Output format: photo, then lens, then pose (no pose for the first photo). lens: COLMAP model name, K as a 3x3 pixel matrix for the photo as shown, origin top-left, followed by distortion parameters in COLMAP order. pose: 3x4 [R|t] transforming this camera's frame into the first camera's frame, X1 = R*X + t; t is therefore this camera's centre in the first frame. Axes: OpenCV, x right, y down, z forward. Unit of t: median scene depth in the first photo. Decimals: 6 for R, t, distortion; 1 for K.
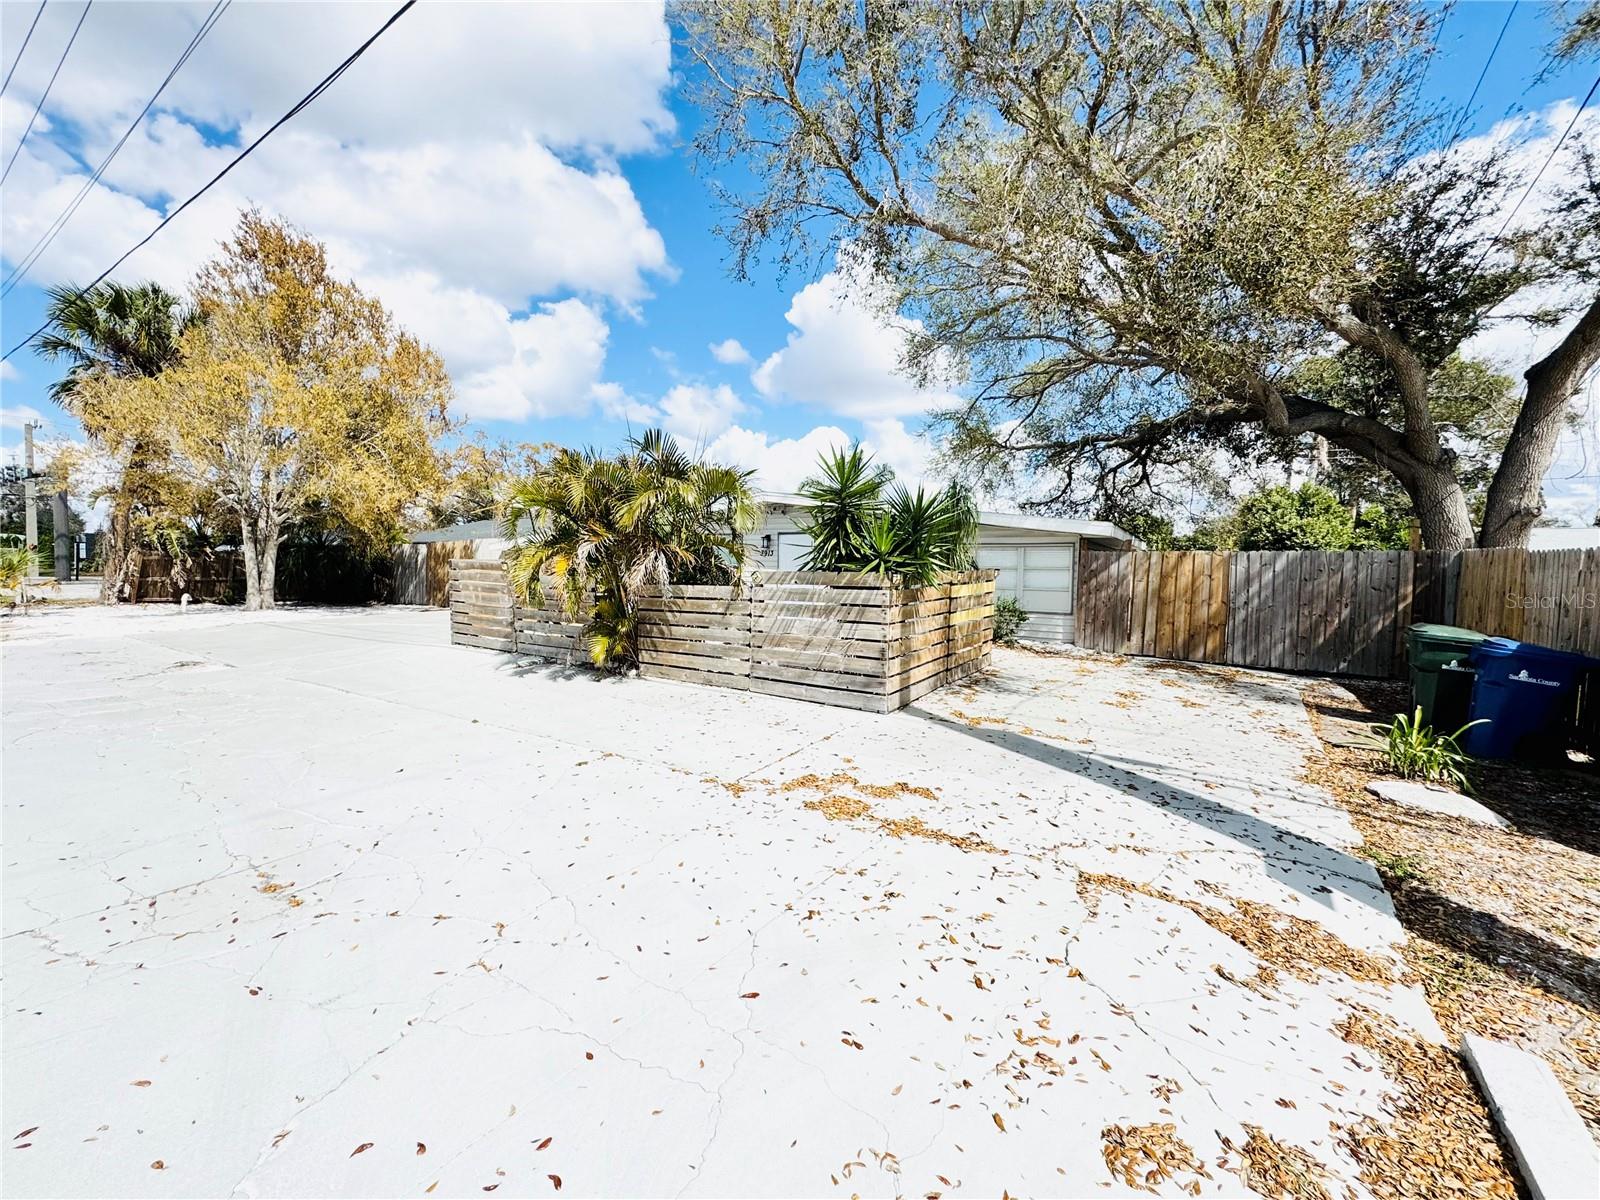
lens RADIAL K [[641.3, 0, 807.3], [0, 641.3, 611.8], [0, 0, 1]] dist [-0.002716, 0.000157]
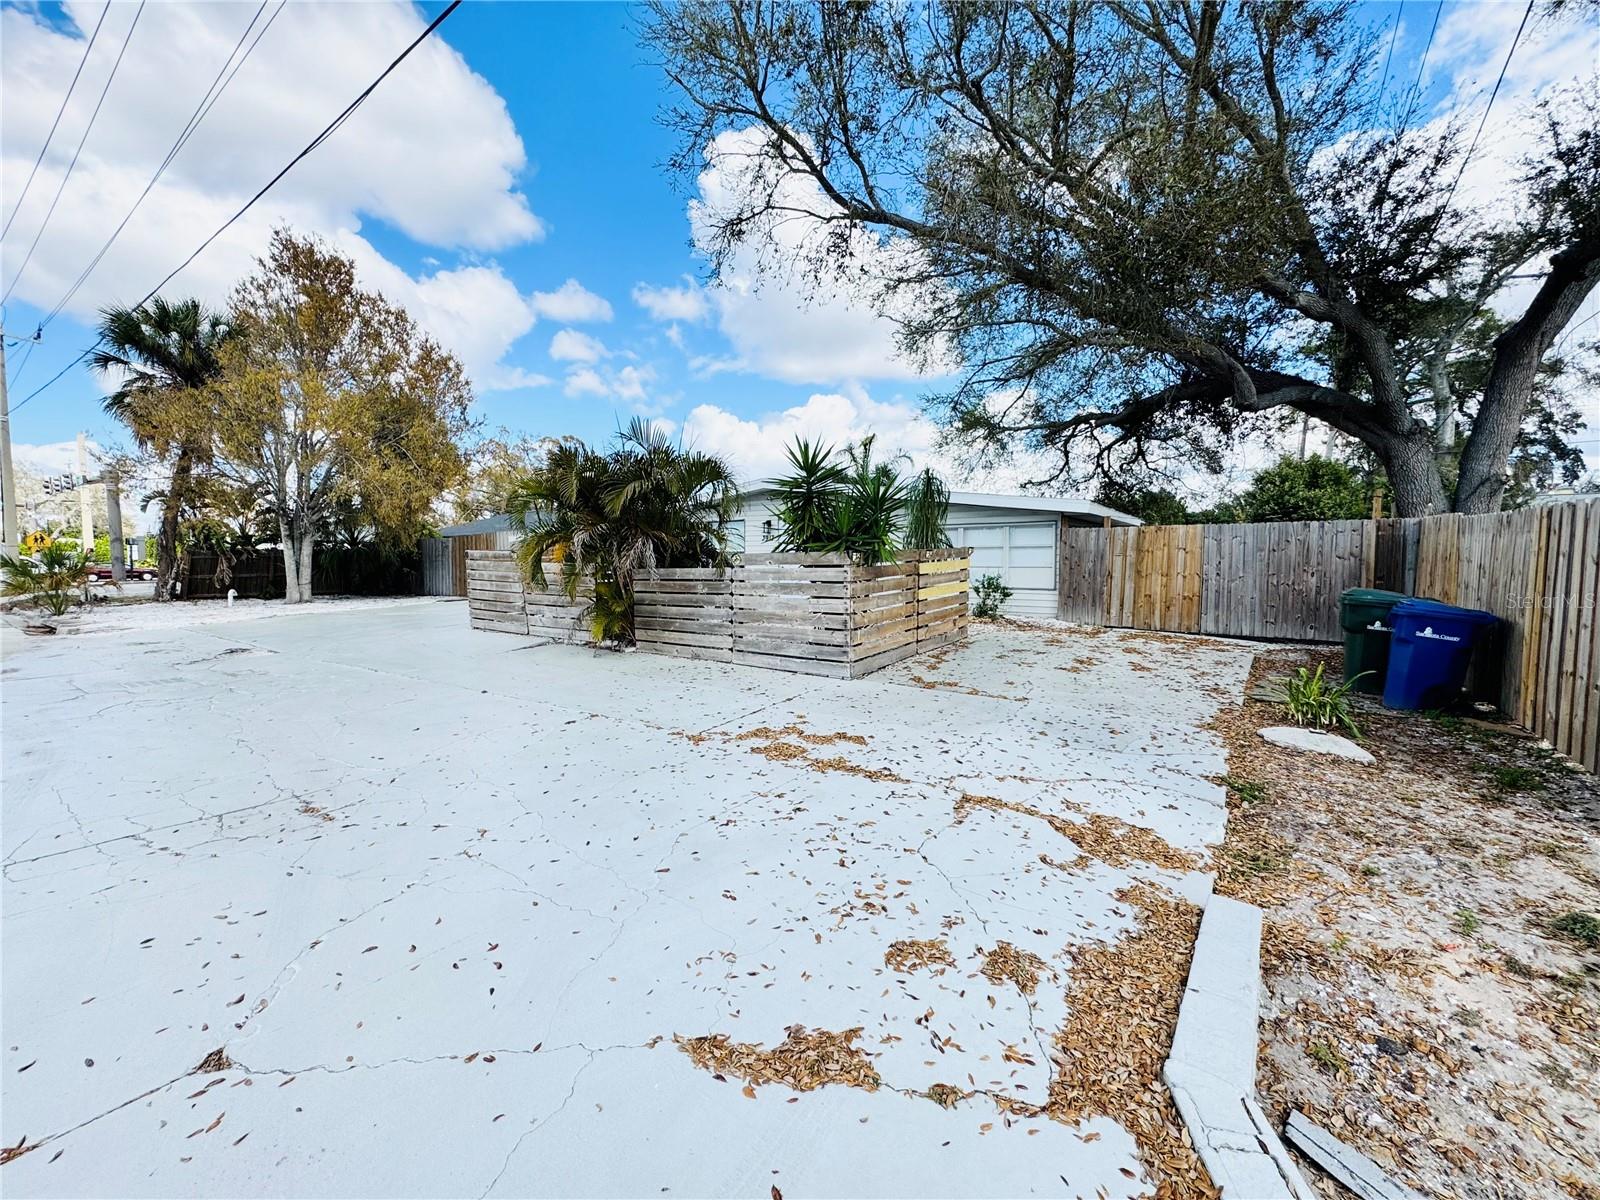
lens RADIAL K [[641.3, 0, 798.3], [0, 641.3, 599.3], [0, 0, 1]] dist [-0.002716, 0.000157]
pose [[0.998754, -0.019755, -0.045829, 0.074233], [0.019904, 0.999798, 0.002785, 0.014040], [0.045765, -0.003694, 0.998945, -0.083746]]
